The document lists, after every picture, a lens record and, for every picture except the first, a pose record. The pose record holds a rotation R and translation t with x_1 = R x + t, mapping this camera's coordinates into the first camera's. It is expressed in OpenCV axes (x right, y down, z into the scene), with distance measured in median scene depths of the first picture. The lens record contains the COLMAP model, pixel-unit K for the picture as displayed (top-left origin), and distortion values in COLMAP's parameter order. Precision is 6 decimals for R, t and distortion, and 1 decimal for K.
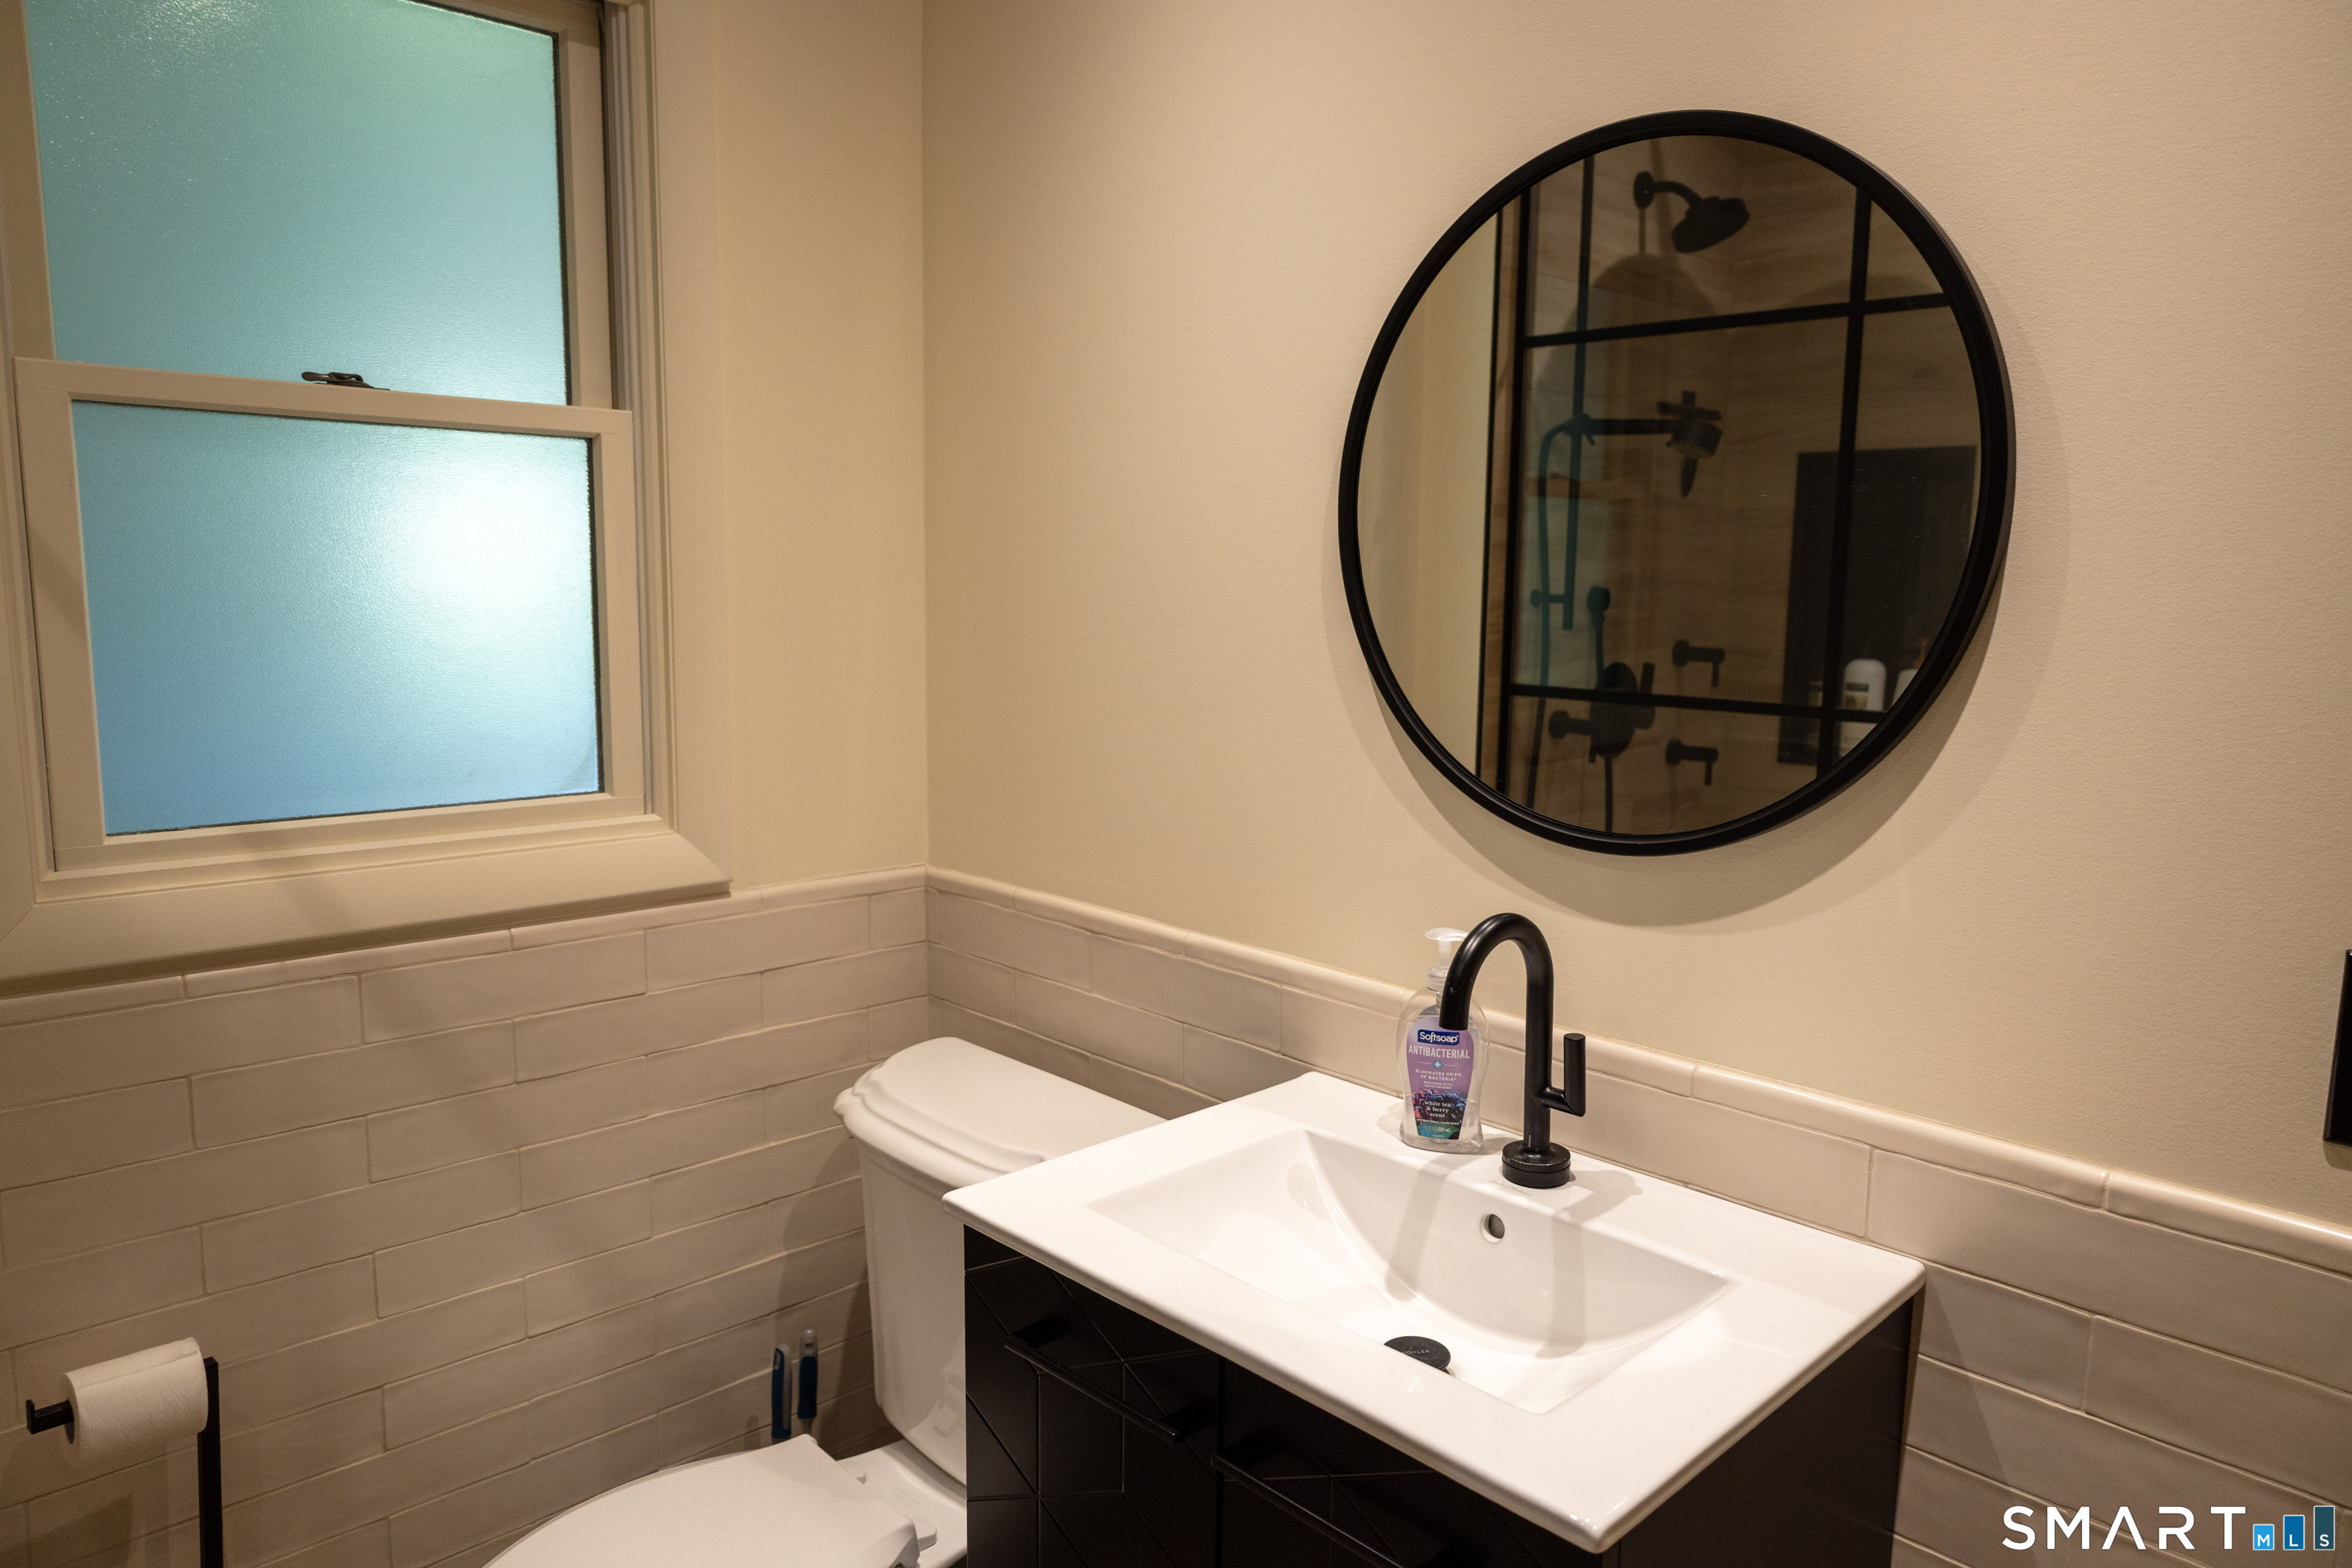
lens RADIAL K [[1530.6, 0, 1173.3], [0, 1530.6, 791.9], [0, 0, 1]] dist [0.007627, -0.001555]
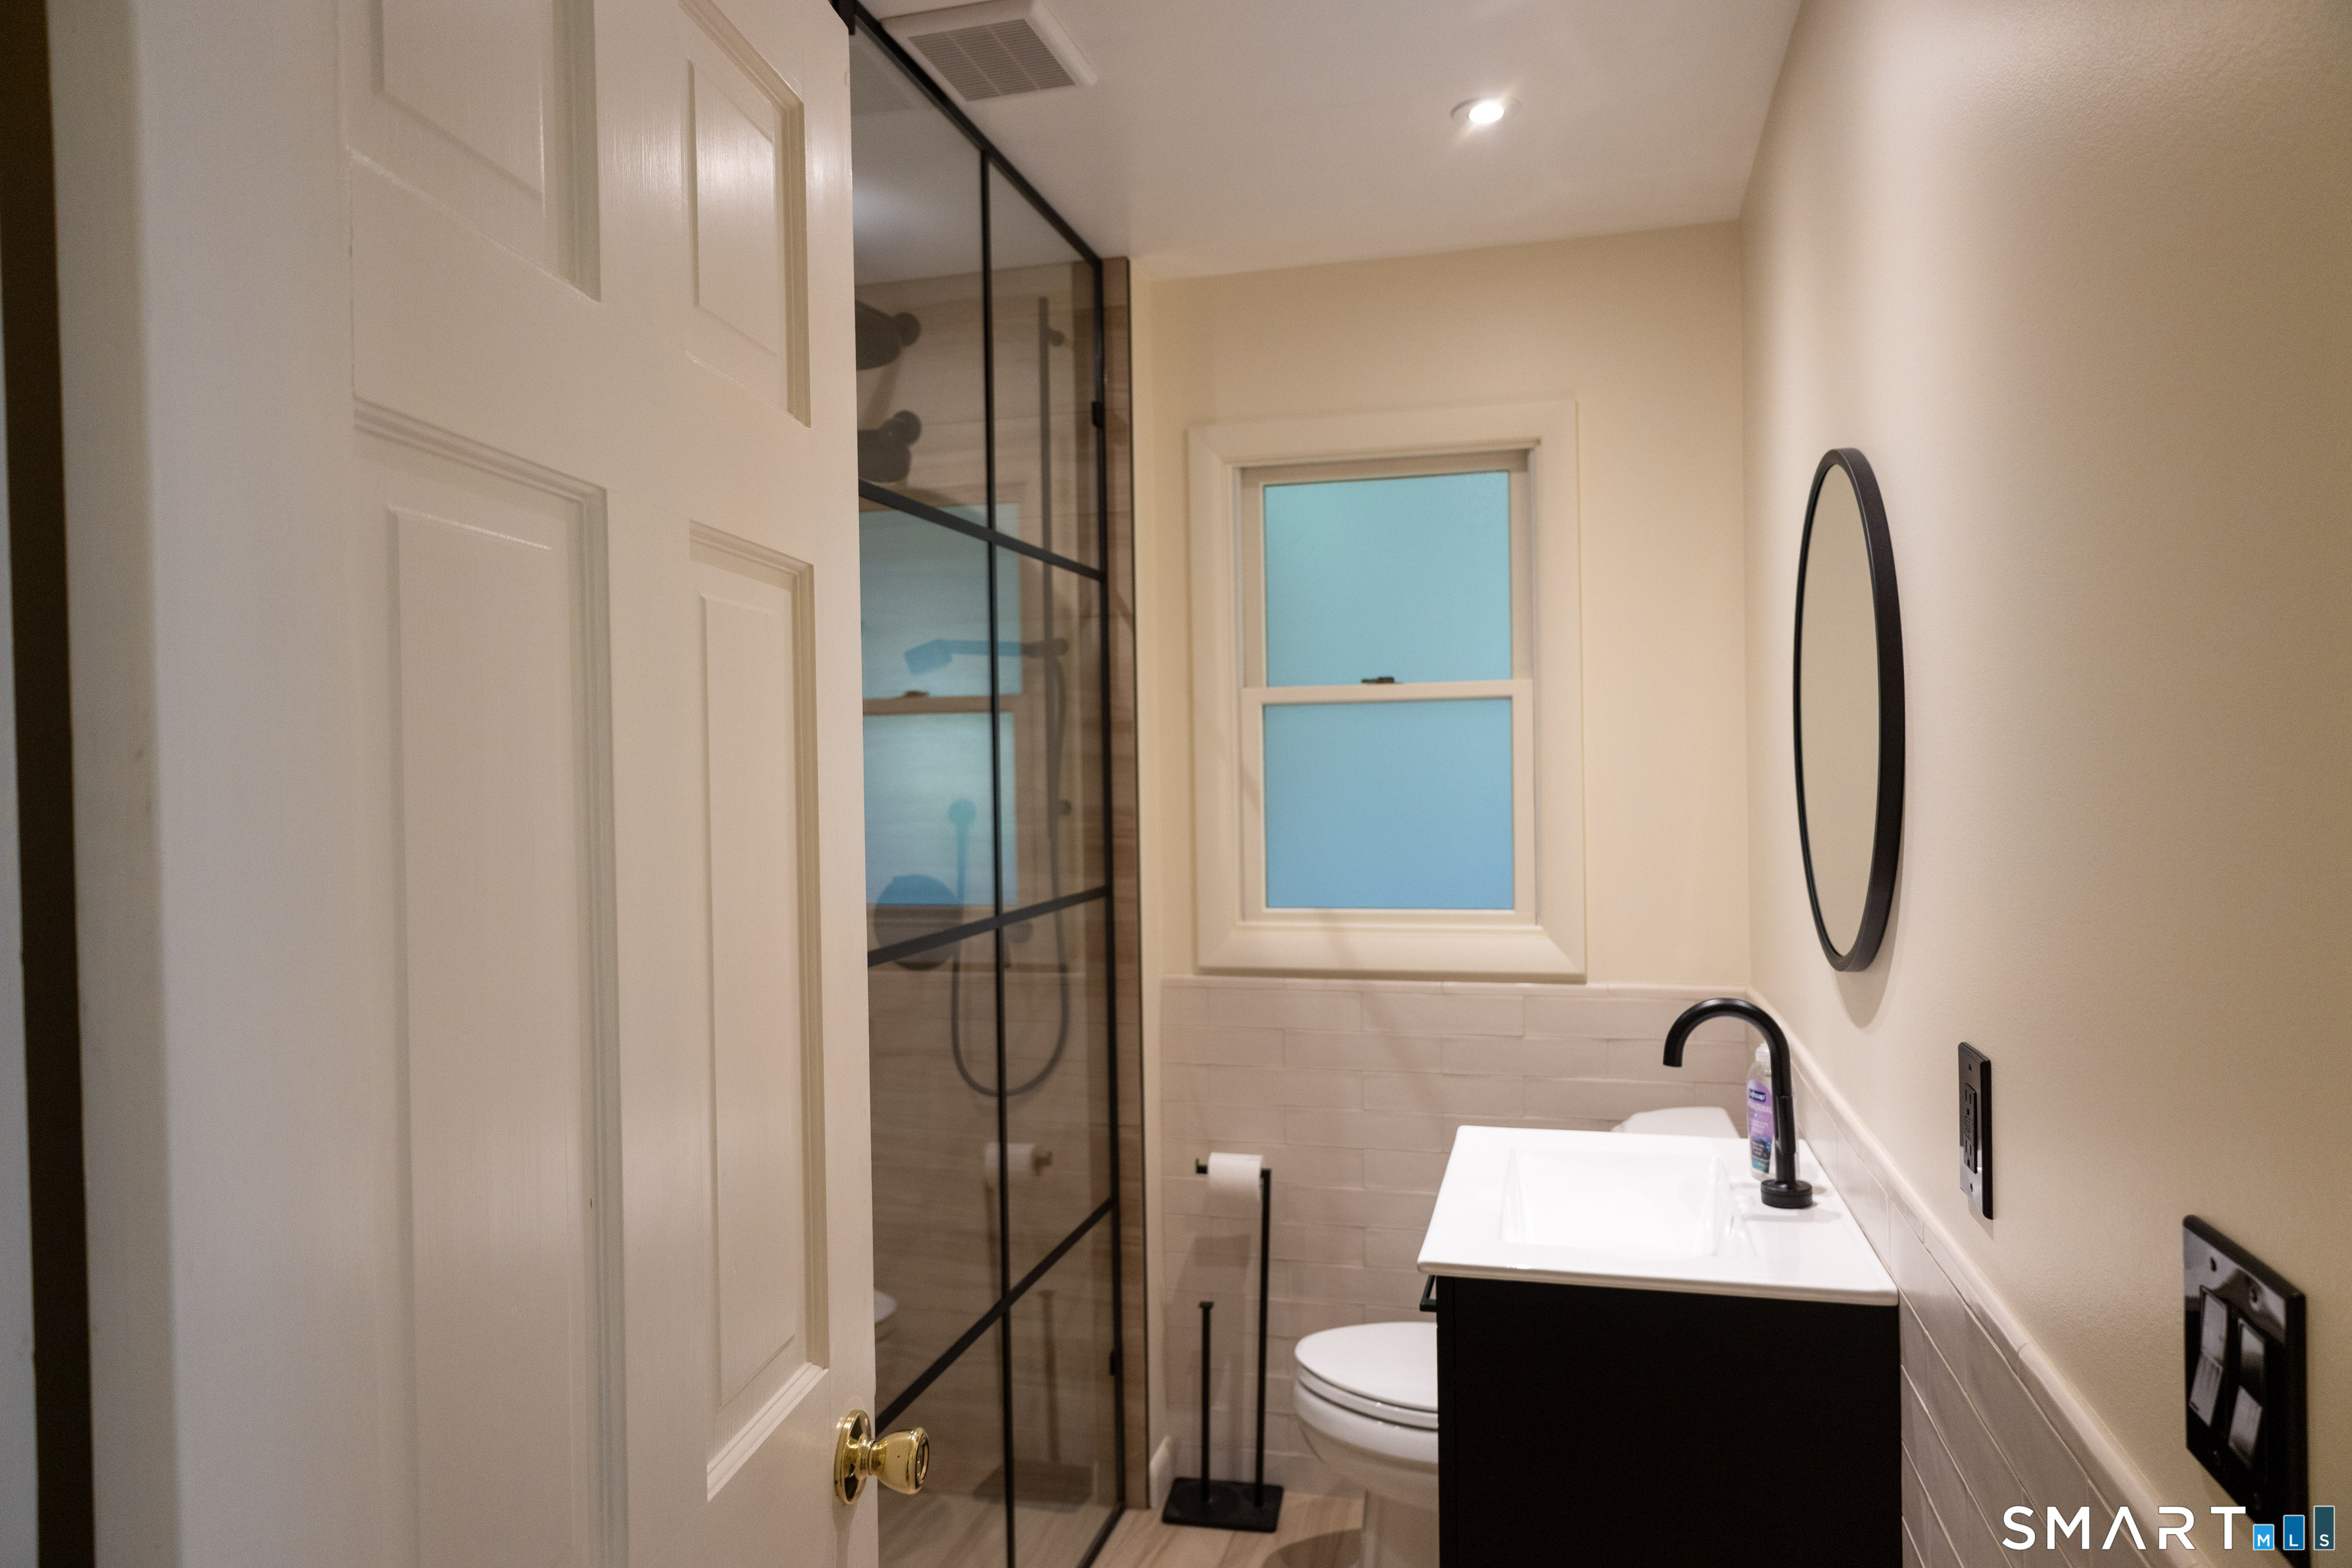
lens RADIAL K [[1530.6, 0, 1180.7], [0, 1530.6, 780.8], [0, 0, 1]] dist [0.007627, -0.001555]
pose [[0.521589, -0.017095, -0.853026, 0.922770], [-0.096416, 0.992214, -0.078838, 0.029332], [0.847732, 0.123366, 0.515879, -0.175309]]
